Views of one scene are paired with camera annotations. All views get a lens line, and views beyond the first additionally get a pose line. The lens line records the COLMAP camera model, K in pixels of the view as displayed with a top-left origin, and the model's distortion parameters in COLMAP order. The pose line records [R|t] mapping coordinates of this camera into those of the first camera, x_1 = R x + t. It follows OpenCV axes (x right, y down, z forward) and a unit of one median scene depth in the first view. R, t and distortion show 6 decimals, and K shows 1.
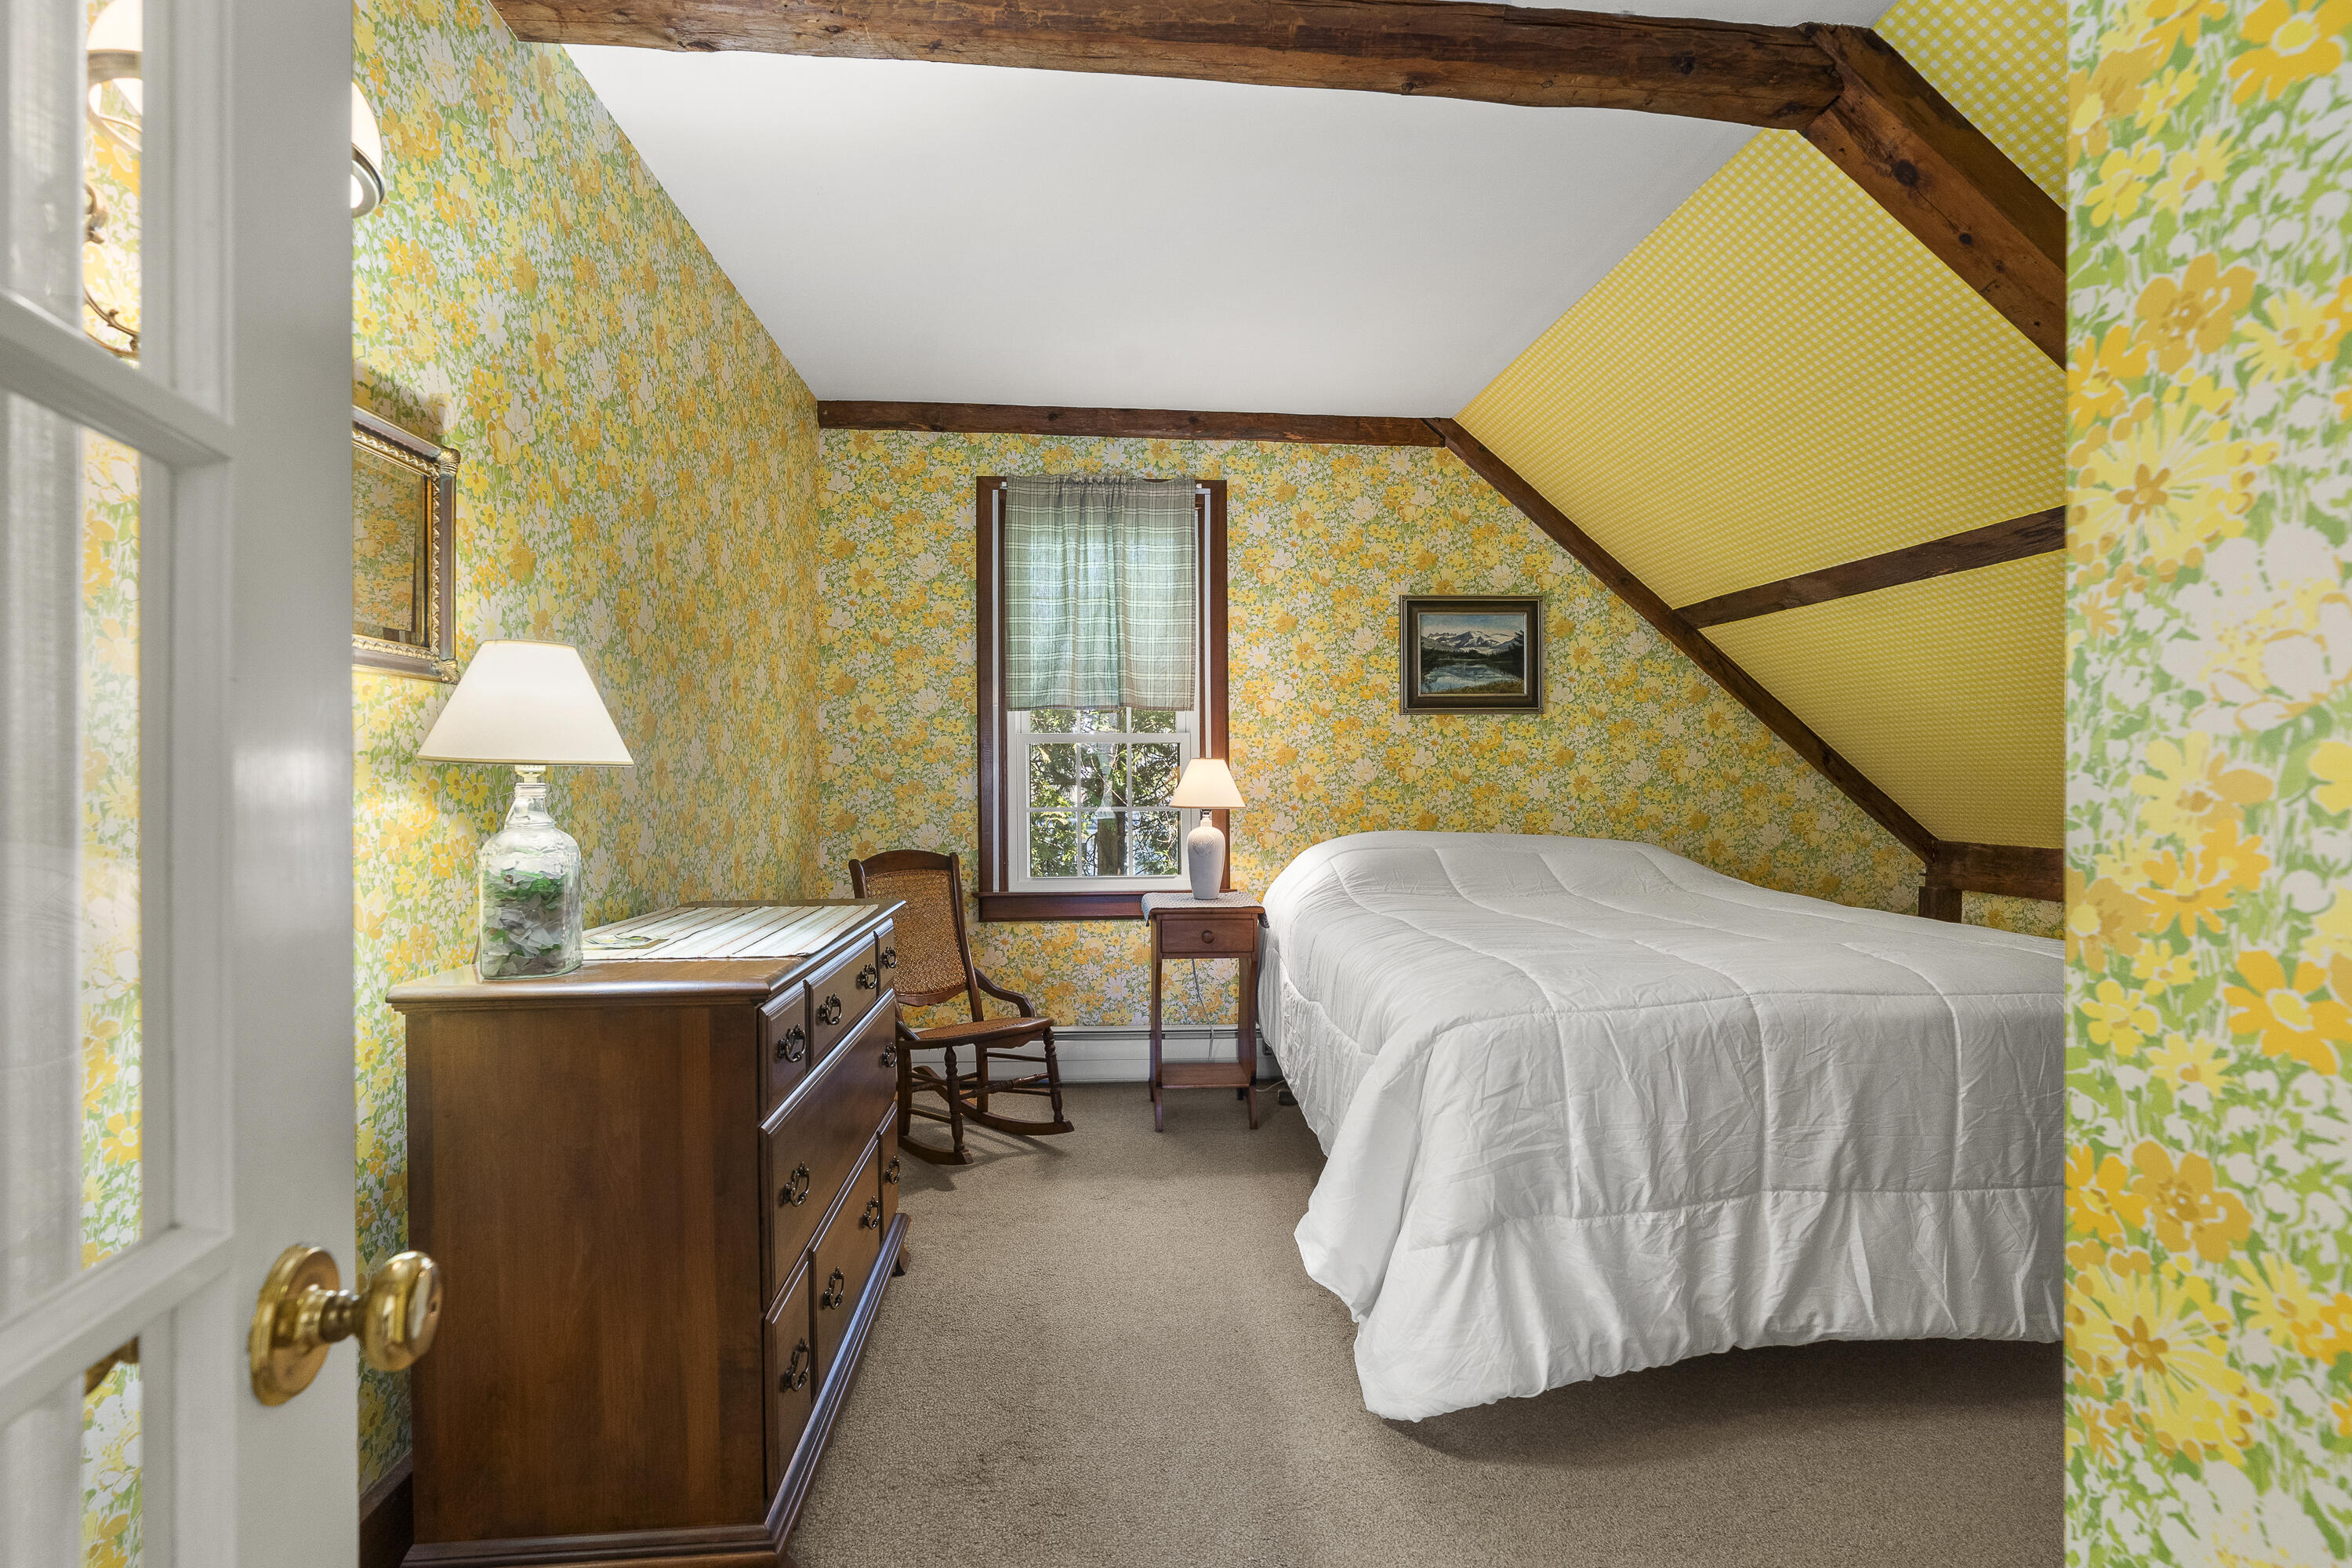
lens RADIAL K [[1080.5, 0, 1180.6], [0, 1080.5, 789.4], [0, 0, 1]] dist [-0.002052, -0.000269]
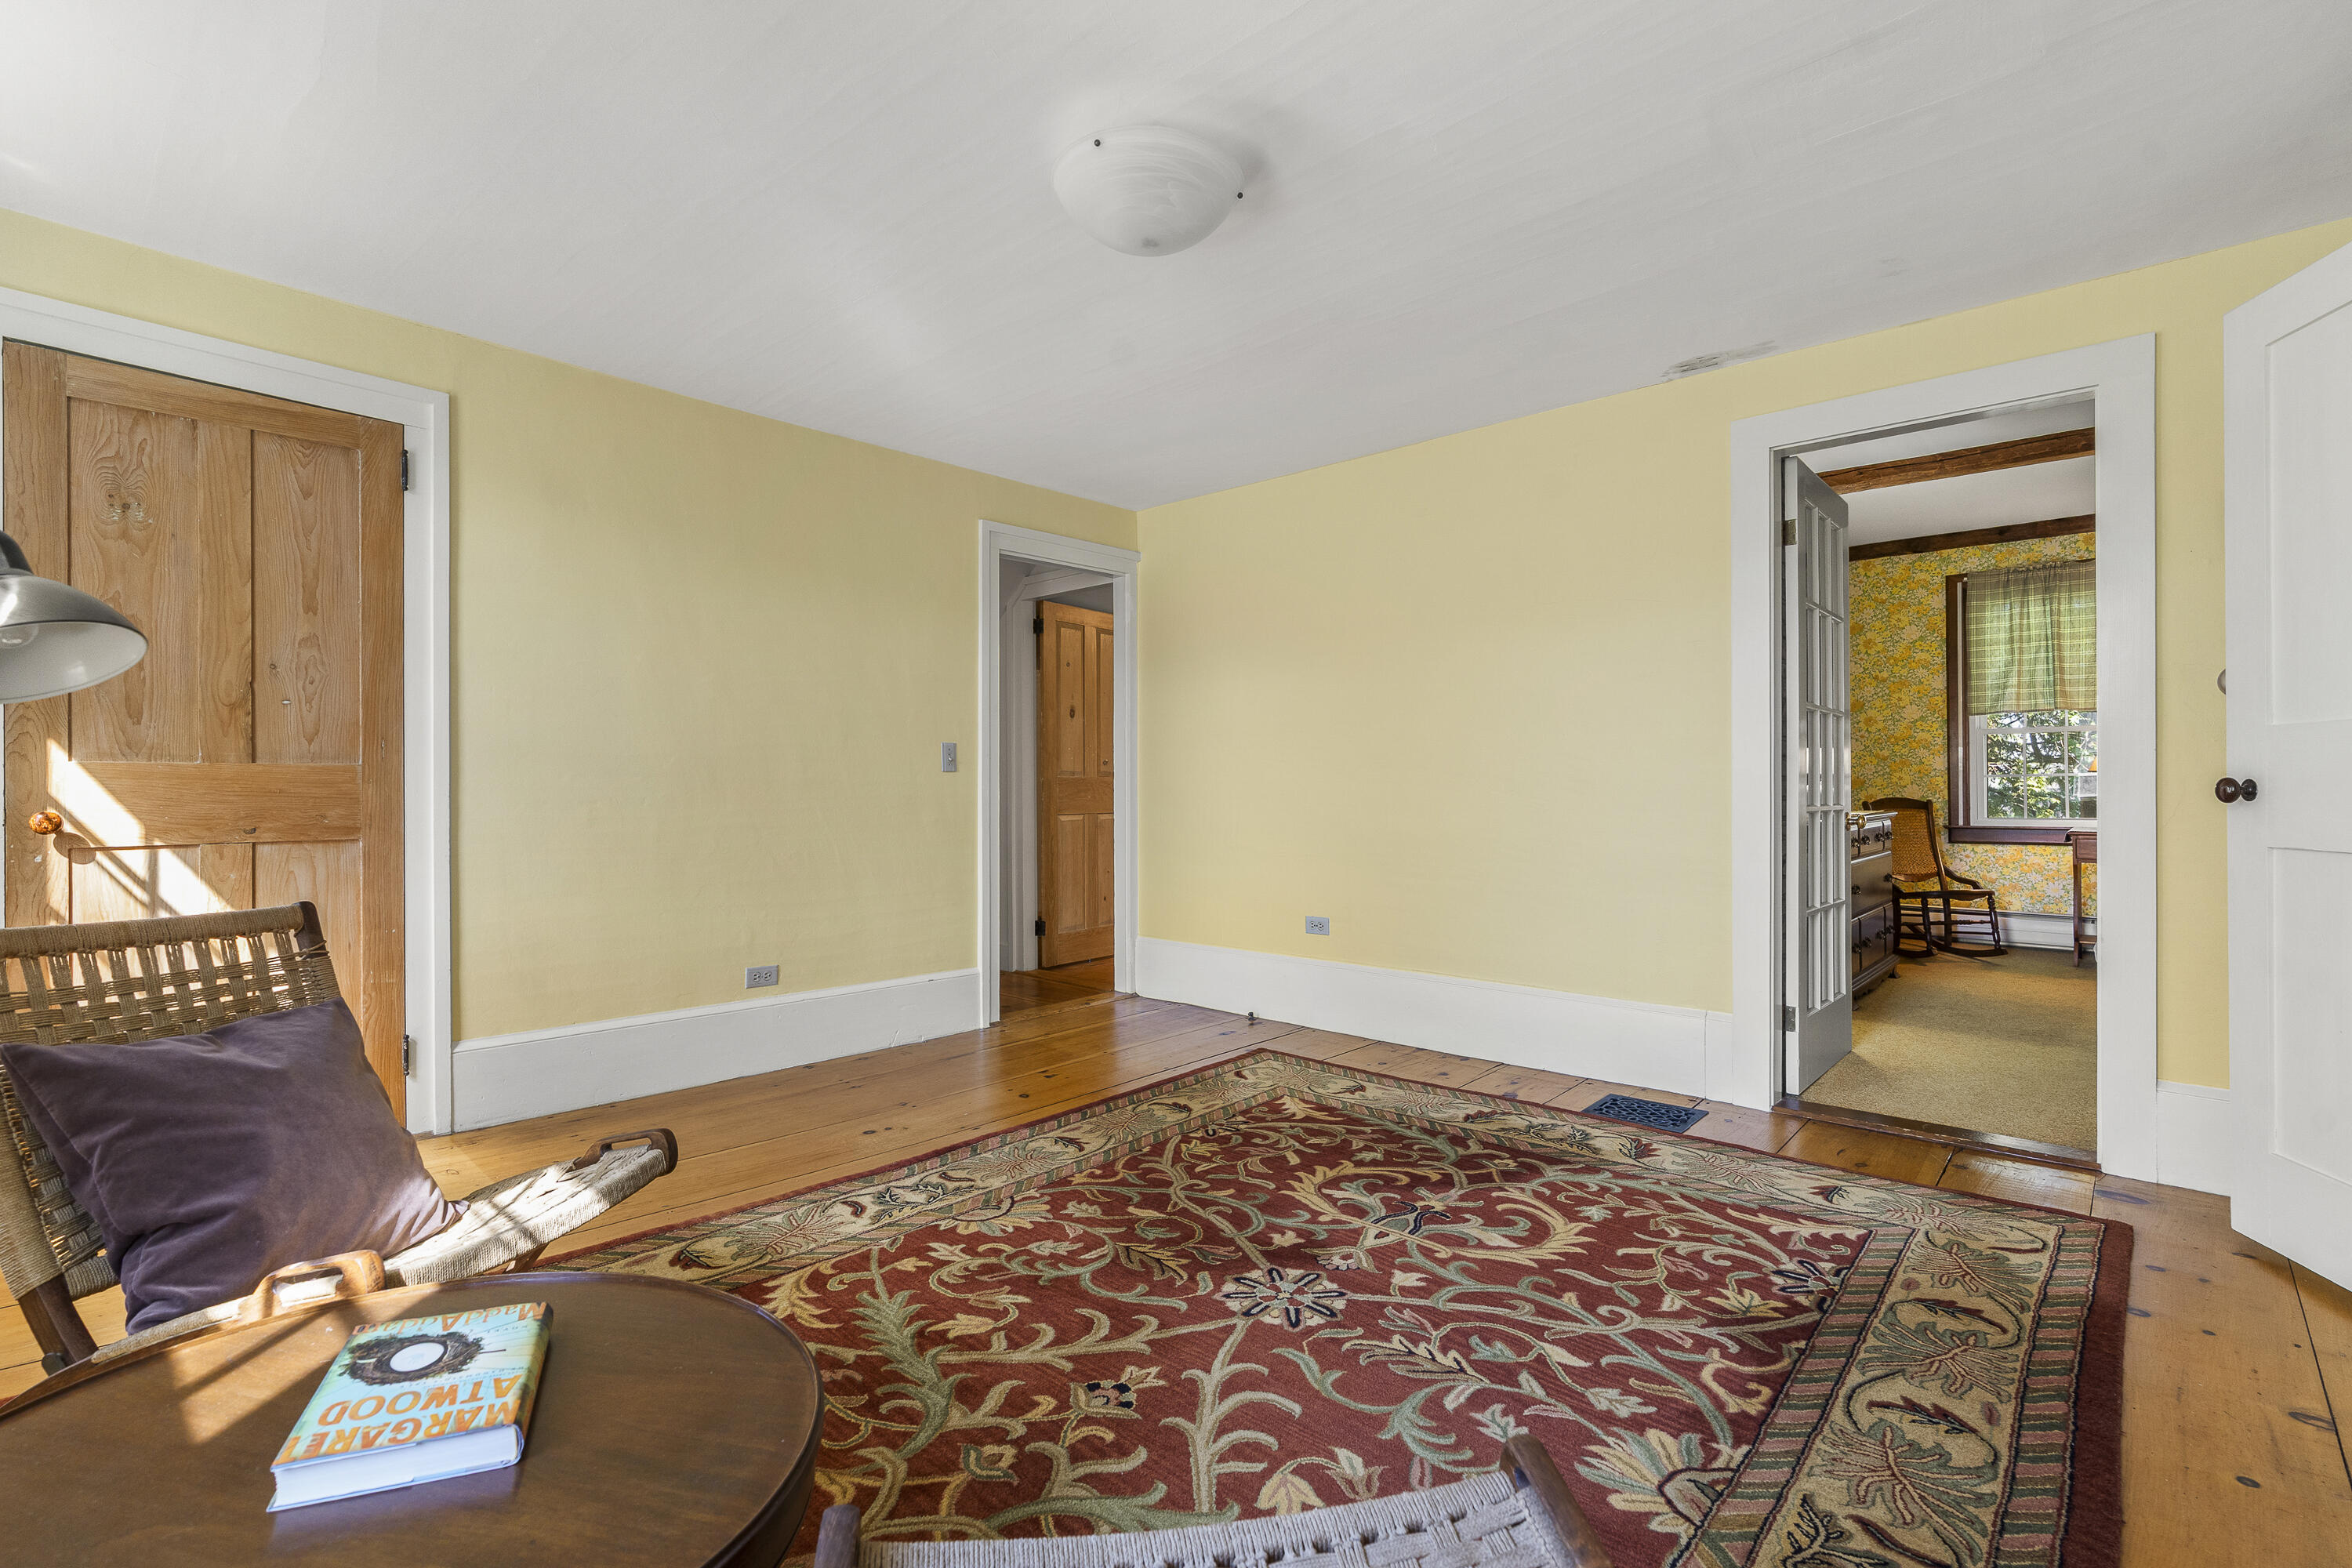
lens RADIAL K [[1080.5, 0, 1176.3], [0, 1080.5, 788.0], [0, 0, 1]] dist [-0.002052, -0.000269]
pose [[0.668920, -0.001852, -0.743332, 0.254359], [0.004359, 0.999989, 0.001432, 0.029831], [0.743322, -0.004198, 0.668921, -0.999567]]
